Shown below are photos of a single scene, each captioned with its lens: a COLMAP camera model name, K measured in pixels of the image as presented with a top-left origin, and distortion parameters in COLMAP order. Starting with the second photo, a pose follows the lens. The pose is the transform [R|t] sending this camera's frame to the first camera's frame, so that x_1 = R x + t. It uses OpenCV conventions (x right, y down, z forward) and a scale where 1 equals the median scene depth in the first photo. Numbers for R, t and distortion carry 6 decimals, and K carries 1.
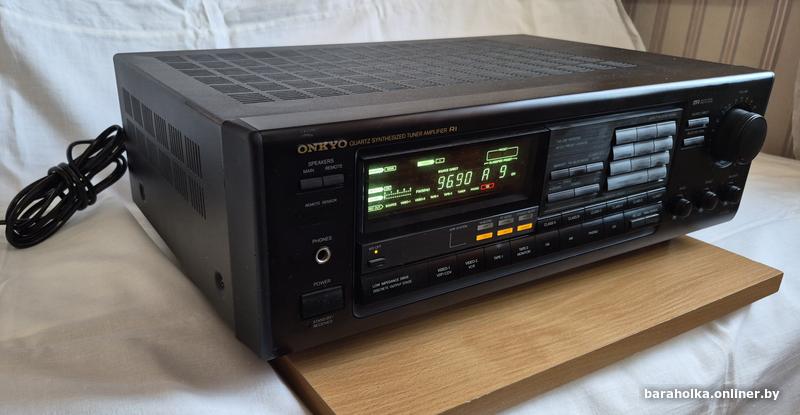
lens RADIAL K [[613.8, 0, 364.1], [0, 613.8, 247.6], [0, 0, 1]] dist [0.184318, -0.327224]
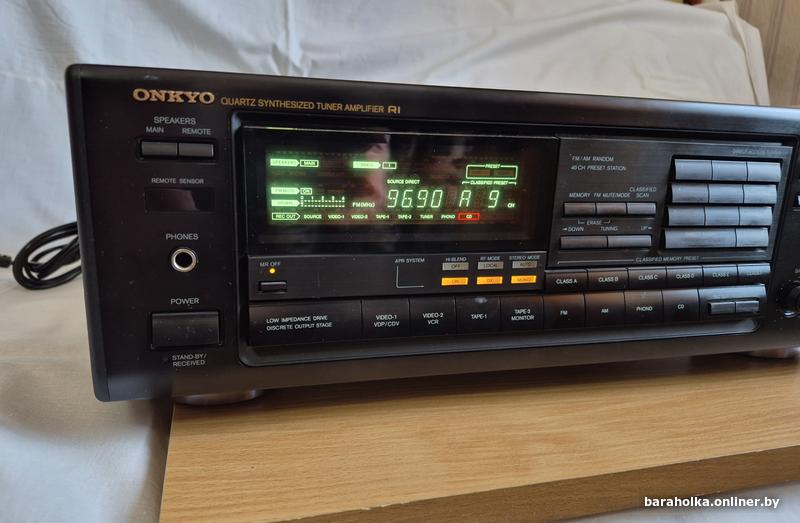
lens RADIAL K [[557.7, 0, 368.9], [0, 557.7, 293.6], [0, 0, 1]] dist [0.121787, -0.194016]
pose [[0.960473, 0.076592, -0.267630, 0.274187], [-0.123298, 0.979006, -0.162314, 0.112451], [0.249579, 0.188896, 0.949752, 0.370547]]
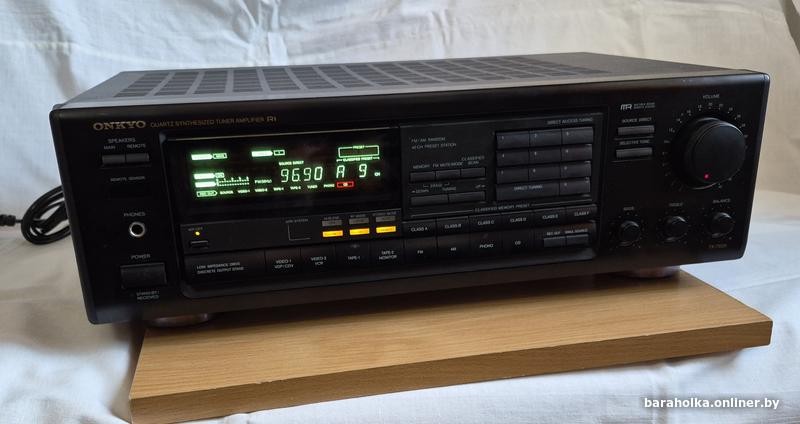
lens RADIAL K [[723.3, 0, 398.8], [0, 723.3, 289.8], [0, 0, 1]] dist [0.064417, -0.007873]
pose [[0.942208, 0.069532, -0.327733, 0.682257], [-0.091156, 0.994526, -0.051068, 0.121408], [0.322388, 0.077992, 0.943389, -0.050298]]
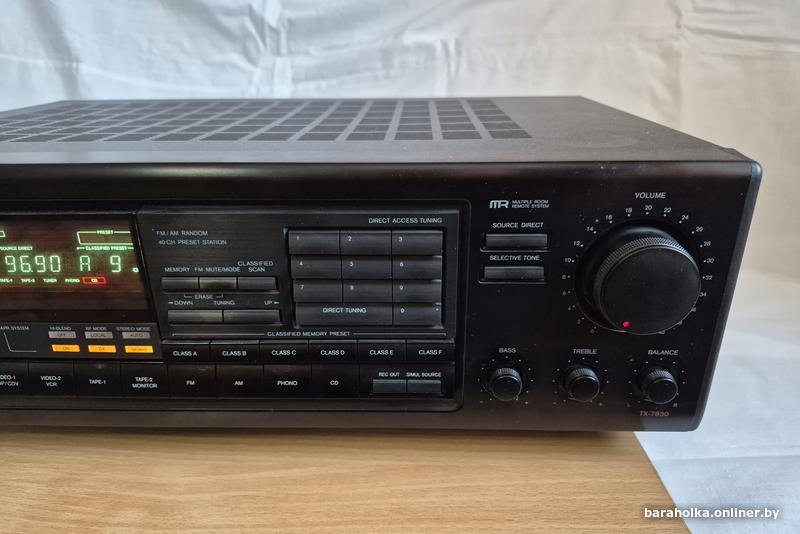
lens RADIAL K [[568.0, 0, 411.5], [0, 568.0, 290.8], [0, 0, 1]] dist [0.036328, -0.080310]
pose [[0.844840, 0.187211, -0.501196, 0.855225], [-0.197633, 0.979727, 0.032816, -0.184619], [0.497179, 0.071328, 0.864711, 0.626256]]
